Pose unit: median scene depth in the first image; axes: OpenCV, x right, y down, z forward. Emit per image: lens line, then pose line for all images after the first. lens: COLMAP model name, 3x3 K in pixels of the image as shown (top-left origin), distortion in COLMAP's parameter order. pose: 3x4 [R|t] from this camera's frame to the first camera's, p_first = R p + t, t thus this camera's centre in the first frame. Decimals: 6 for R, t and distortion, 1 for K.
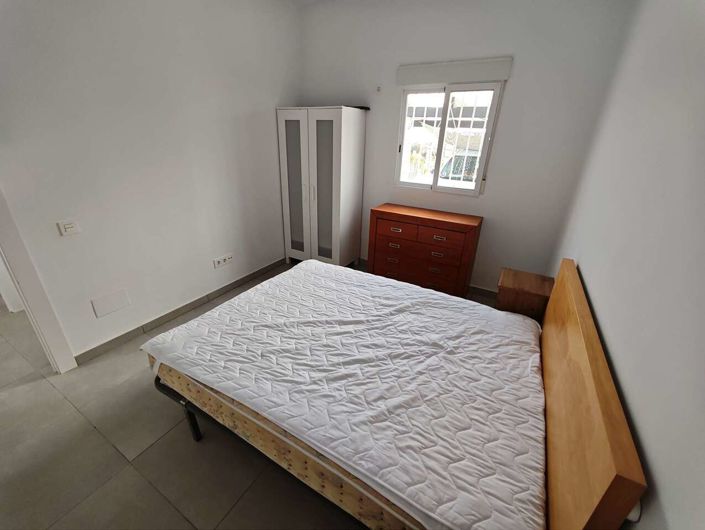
lens RADIAL K [[296.0, 0, 349.3], [0, 296.0, 261.2], [0, 0, 1]] dist [-0.010081, 0.006745]
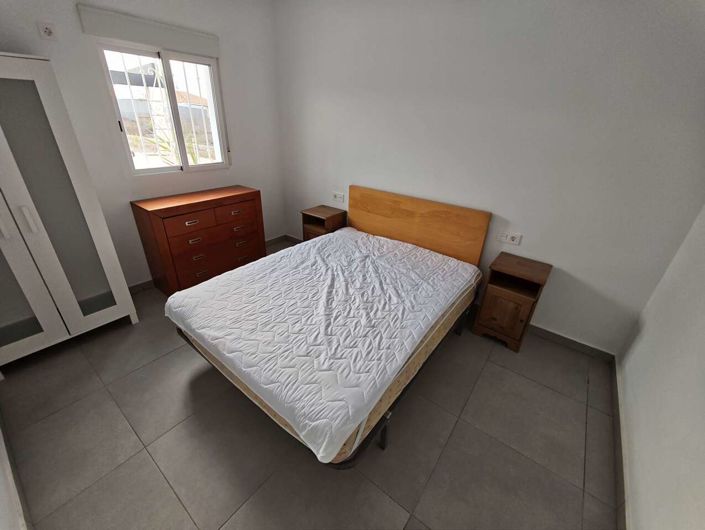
lens RADIAL K [[296.0, 0, 349.3], [0, 296.0, 261.2], [0, 0, 1]] dist [-0.010081, 0.006745]
pose [[0.139675, -0.453470, 0.880259, -0.784075], [0.362653, 0.850633, 0.380665, -0.227530], [-0.921398, 0.266059, 0.283265, 0.475441]]
